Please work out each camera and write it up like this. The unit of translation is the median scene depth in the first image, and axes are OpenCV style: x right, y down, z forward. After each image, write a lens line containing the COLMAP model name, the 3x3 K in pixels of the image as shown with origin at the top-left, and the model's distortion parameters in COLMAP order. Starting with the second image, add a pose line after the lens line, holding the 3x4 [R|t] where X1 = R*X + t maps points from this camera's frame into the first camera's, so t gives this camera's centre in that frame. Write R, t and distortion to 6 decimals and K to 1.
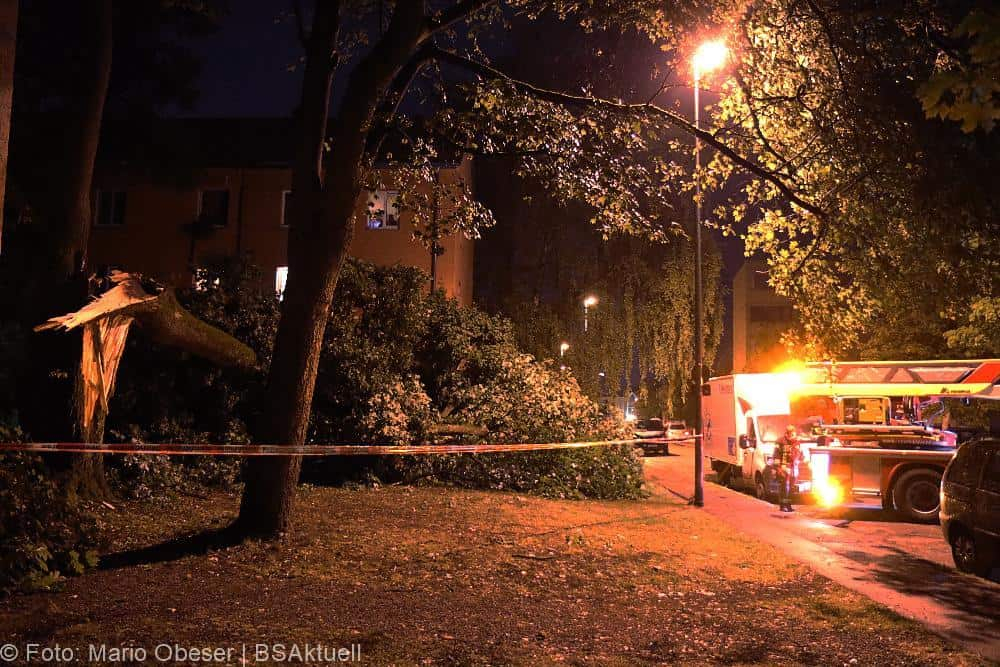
lens RADIAL K [[905.6, 0, 500.0], [0, 905.6, 333.5], [0, 0, 1]] dist [-0.010470, -0.006214]
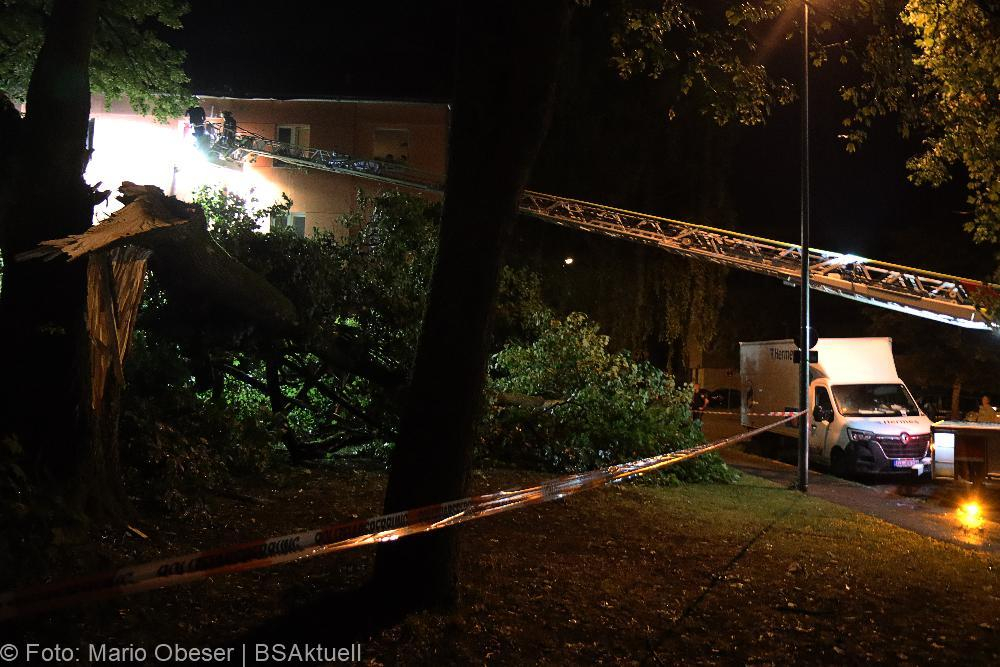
lens RADIAL K [[886.5, 0, 503.6], [0, 886.5, 333.7], [0, 0, 1]] dist [-0.013576, 0.011705]
pose [[0.998357, 0.011853, 0.056053, -0.137687], [-0.014324, 0.998934, 0.043883, 0.010879], [-0.055473, -0.044614, 0.997463, 0.237909]]
